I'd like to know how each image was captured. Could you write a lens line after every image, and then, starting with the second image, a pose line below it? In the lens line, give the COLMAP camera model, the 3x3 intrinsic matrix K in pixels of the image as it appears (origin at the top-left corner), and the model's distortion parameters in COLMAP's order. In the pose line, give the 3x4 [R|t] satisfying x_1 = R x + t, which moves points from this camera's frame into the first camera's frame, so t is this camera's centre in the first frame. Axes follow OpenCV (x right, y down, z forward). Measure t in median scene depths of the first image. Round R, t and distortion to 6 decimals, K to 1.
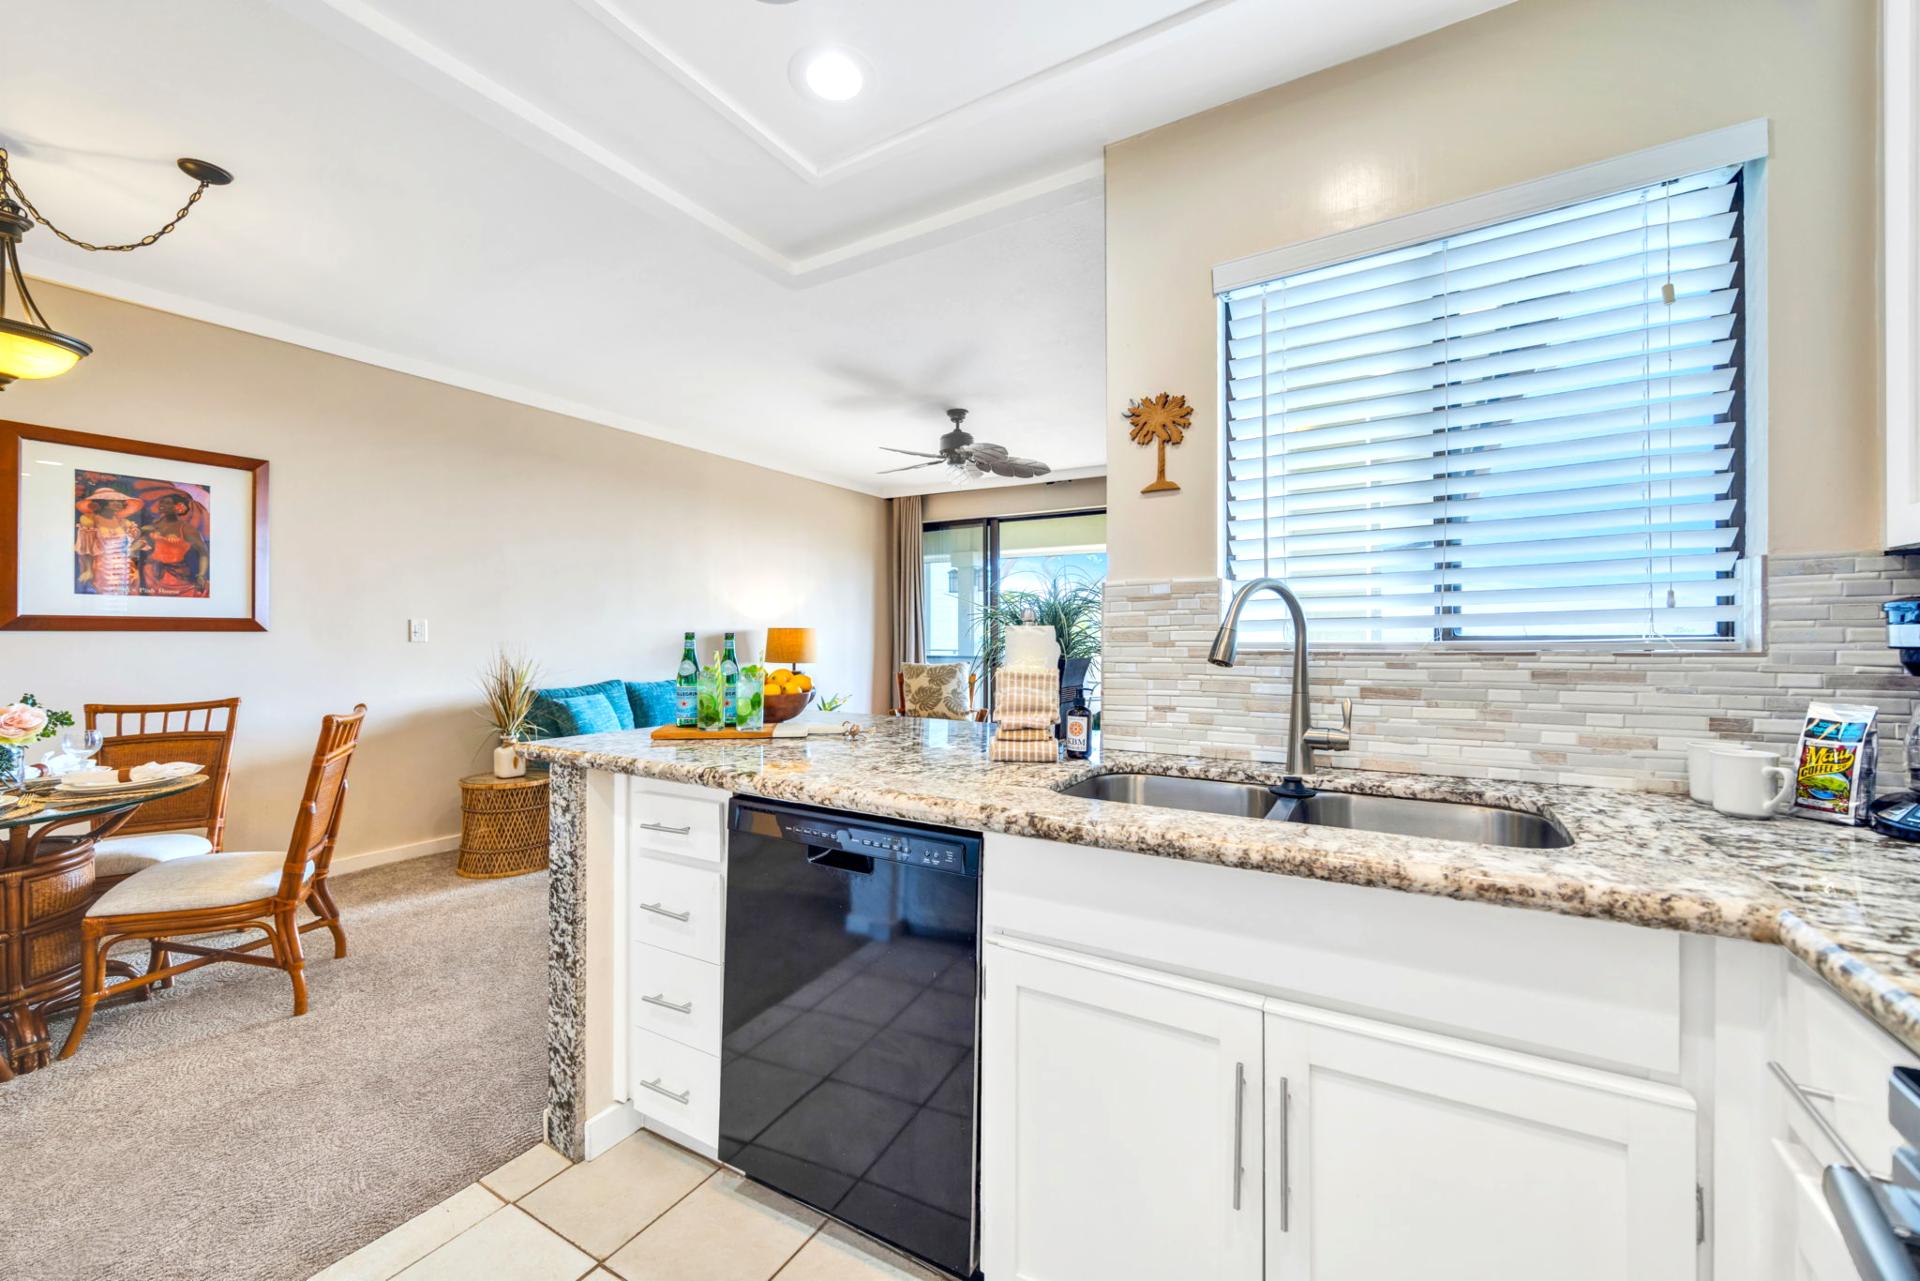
lens RADIAL K [[746.2, 0, 960.0], [0, 746.2, 640.5], [0, 0, 1]] dist [-0.008293, 0.000074]
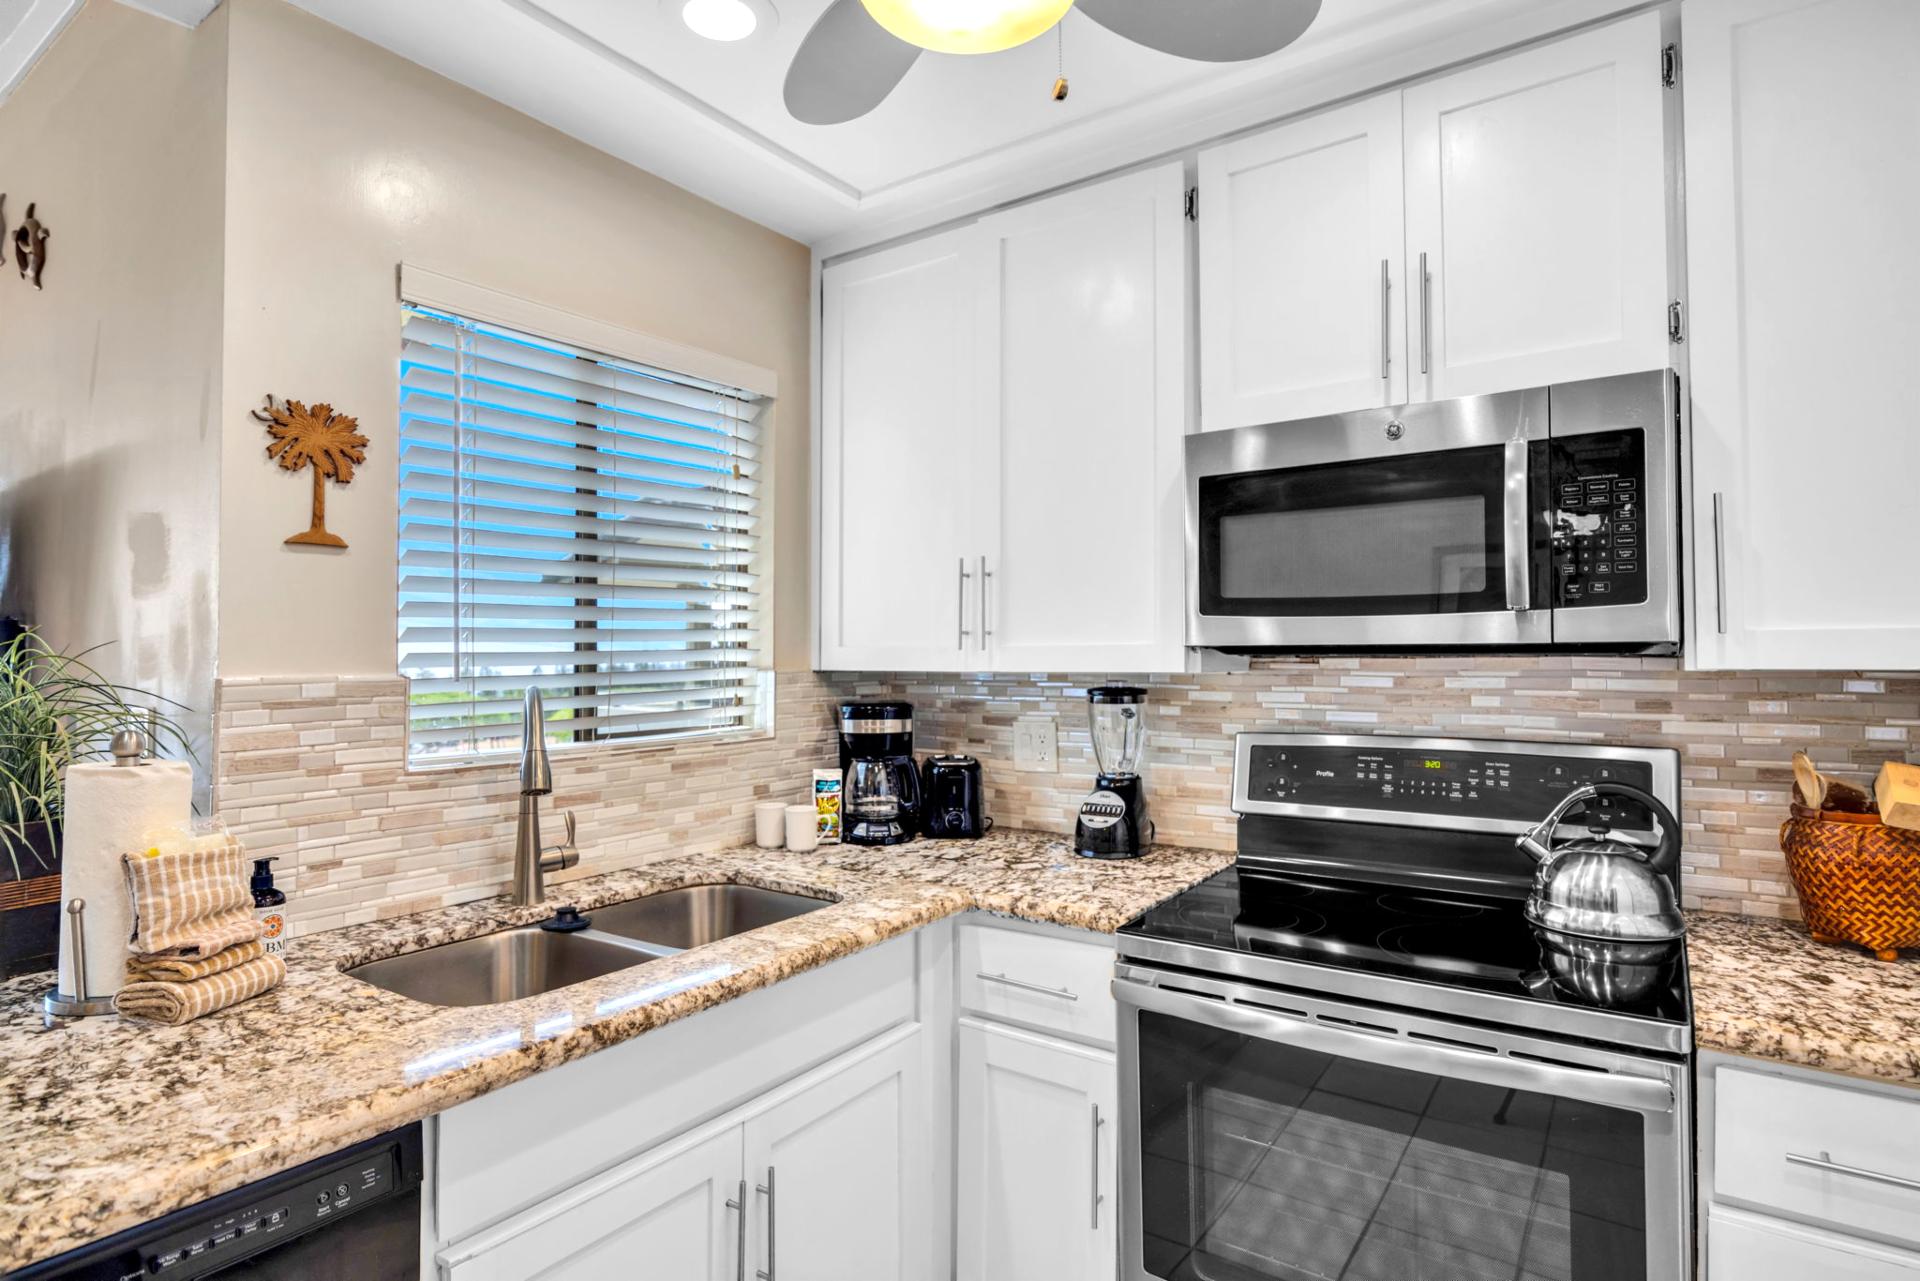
lens RADIAL K [[990.5, 0, 960.0], [0, 990.5, 640.5], [0, 0, 1]] dist [-0.002110, -0.001131]
pose [[0.071905, 0.019603, 0.997219, -0.602818], [0.003290, 0.999797, -0.019891, -0.096341], [-0.997406, 0.004711, 0.071826, 0.360053]]
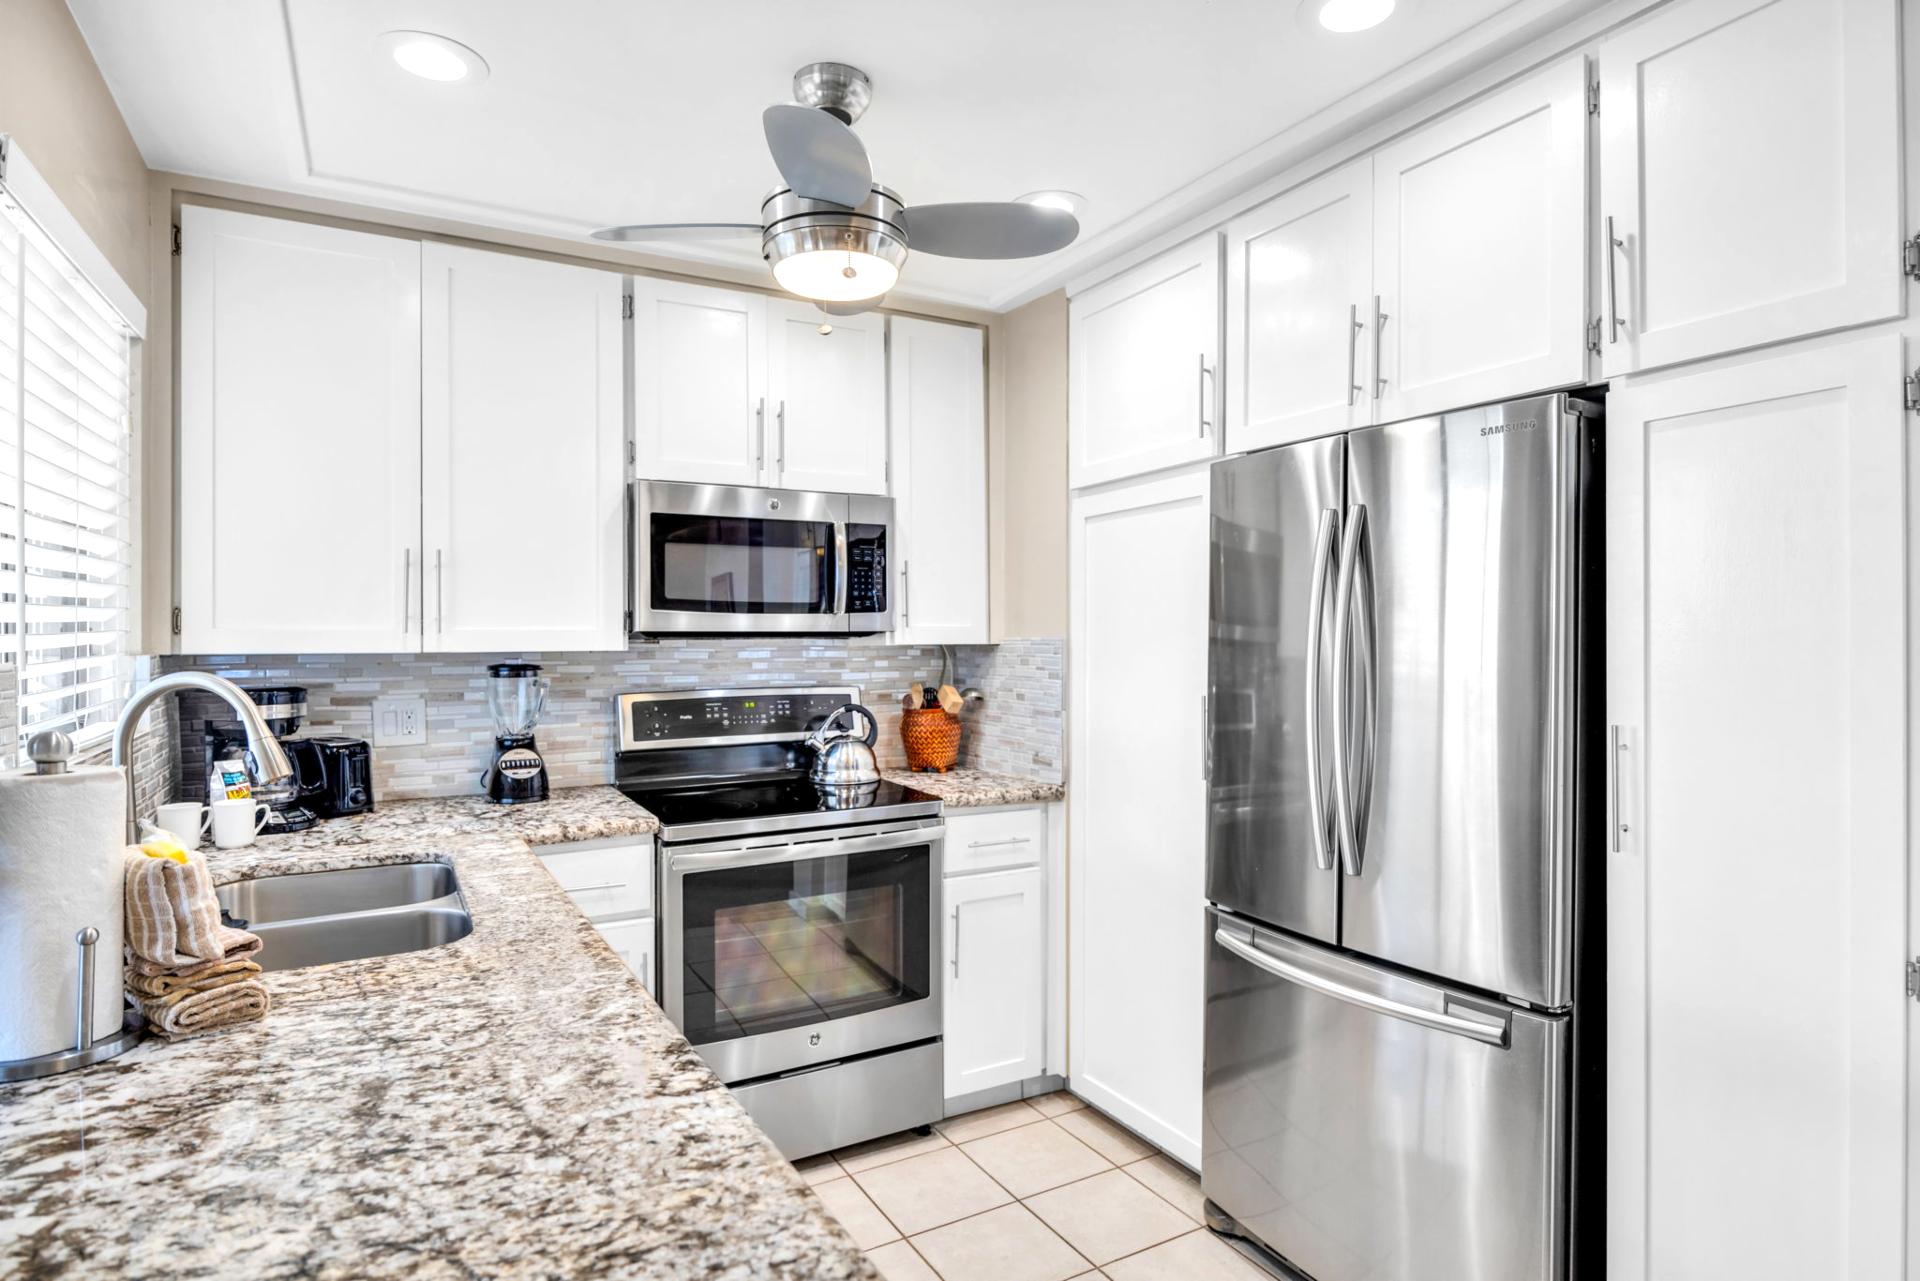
lens RADIAL K [[1016.6, 0, 927.9], [0, 1016.6, 640.5], [0, 0, 1]] dist [-0.001835, 0.000100]
pose [[-0.856719, 0.003188, 0.515773, -0.686173], [0.005449, 0.999981, 0.002870, -0.098394], [-0.515754, 0.005270, -0.856720, 1.290628]]
